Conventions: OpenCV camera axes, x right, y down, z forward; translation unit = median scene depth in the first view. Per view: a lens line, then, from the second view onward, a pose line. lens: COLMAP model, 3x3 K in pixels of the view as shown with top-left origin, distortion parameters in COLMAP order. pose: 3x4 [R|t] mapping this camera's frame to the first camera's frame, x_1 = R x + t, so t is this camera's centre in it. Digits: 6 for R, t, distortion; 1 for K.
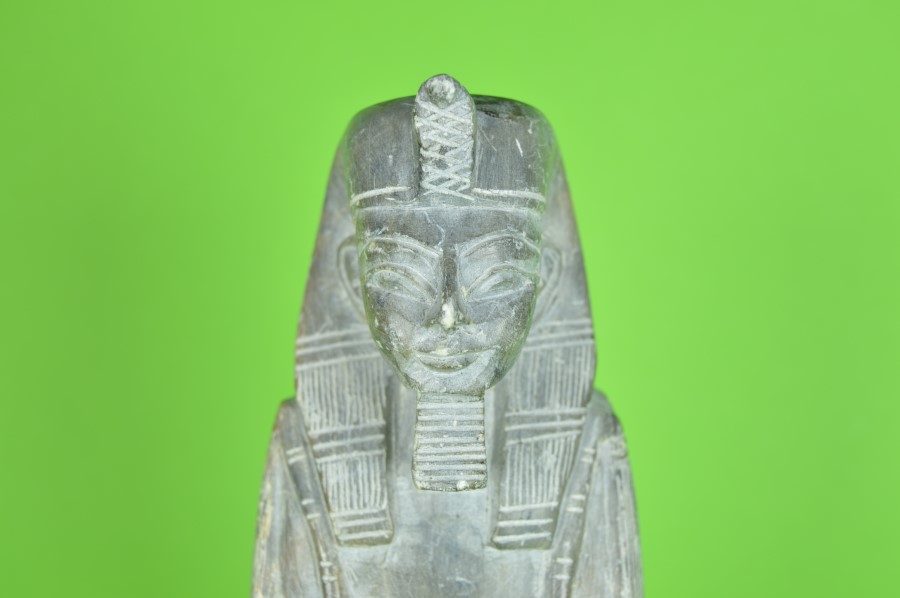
lens RADIAL K [[1188.4, 0, 450.0], [0, 1188.4, 299.0], [0, 0, 1]] dist [-0.042793, -0.025201]
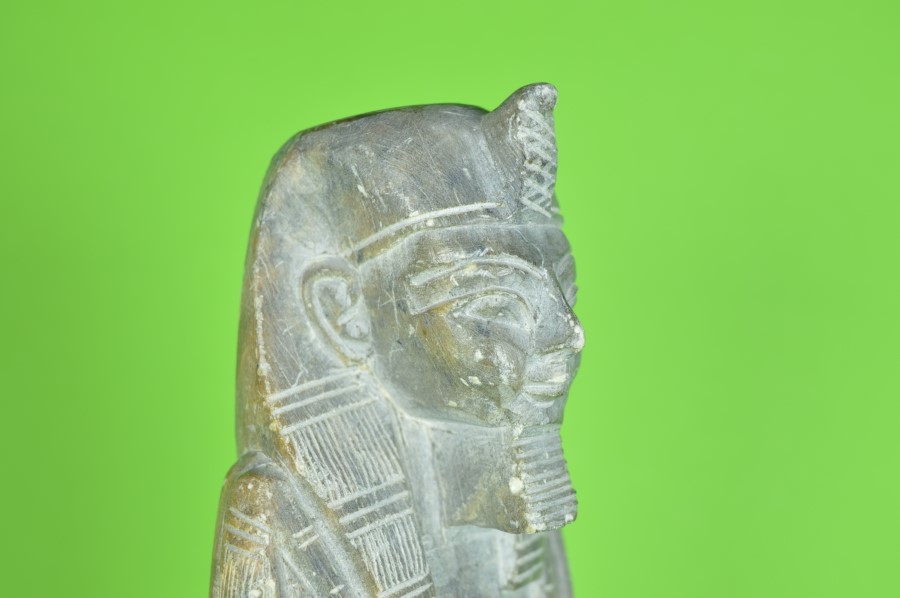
lens RADIAL K [[1188.4, 0, 450.0], [0, 1188.4, 299.0], [0, 0, 1]] dist [-0.042793, -0.025201]
pose [[0.667612, -0.045981, 0.743088, -0.681454], [0.081091, 0.996644, -0.011183, -0.013021], [-0.740080, 0.067724, 0.669100, 0.392195]]
